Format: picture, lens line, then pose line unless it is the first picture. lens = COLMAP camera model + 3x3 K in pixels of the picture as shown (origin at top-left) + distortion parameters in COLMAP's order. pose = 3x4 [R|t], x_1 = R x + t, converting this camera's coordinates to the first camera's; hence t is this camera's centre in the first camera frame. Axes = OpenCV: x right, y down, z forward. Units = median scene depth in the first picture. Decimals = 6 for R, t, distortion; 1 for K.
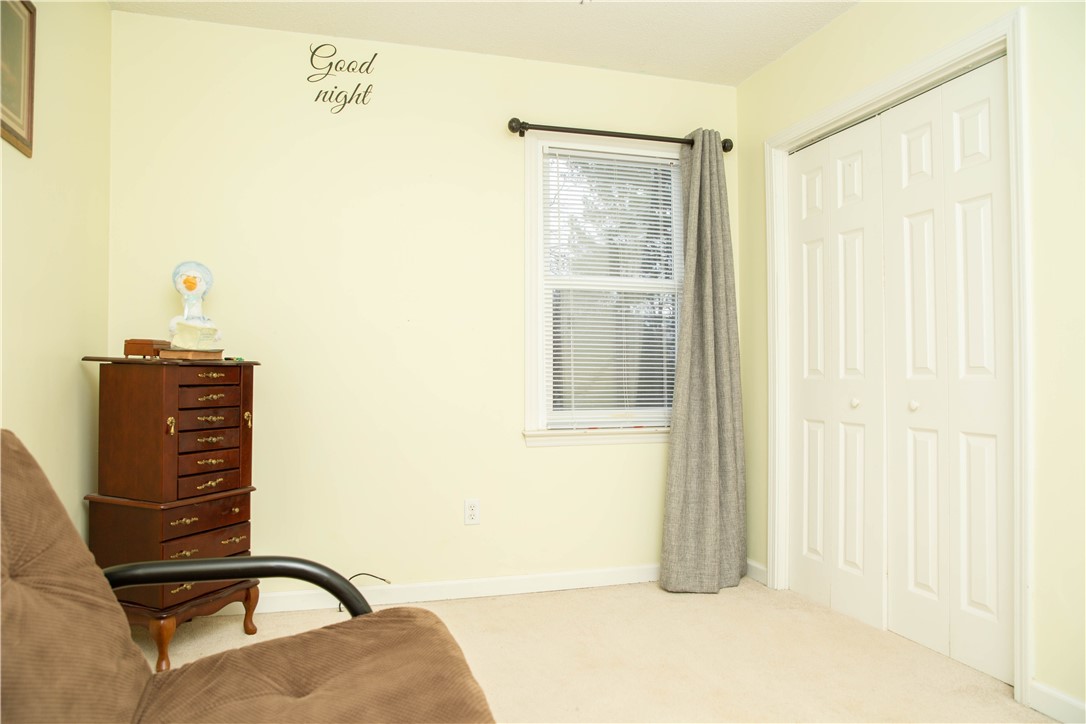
lens RADIAL K [[747.2, 0, 537.3], [0, 747.2, 370.7], [0, 0, 1]] dist [-0.113617, 0.088481]
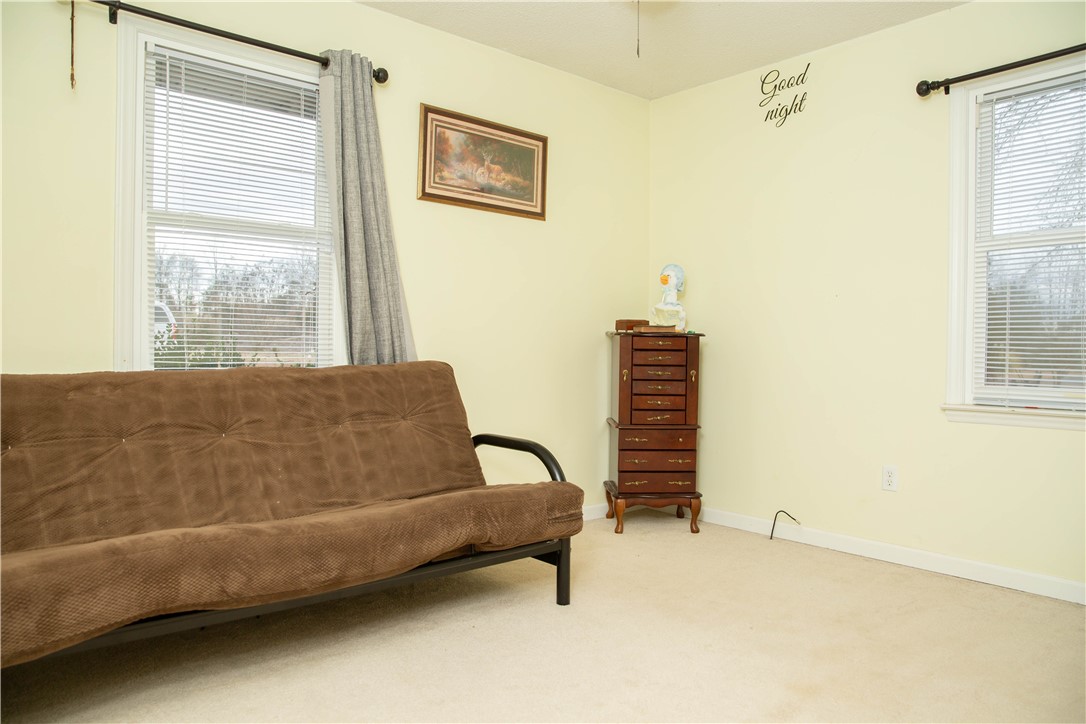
lens RADIAL K [[747.2, 0, 537.3], [0, 747.2, 370.7], [0, 0, 1]] dist [-0.113617, 0.088481]
pose [[0.397099, 0.029870, -0.917289, 0.674995], [-0.009604, 0.999551, 0.028391, 0.017937], [0.917725, -0.002465, 0.397208, 0.159567]]
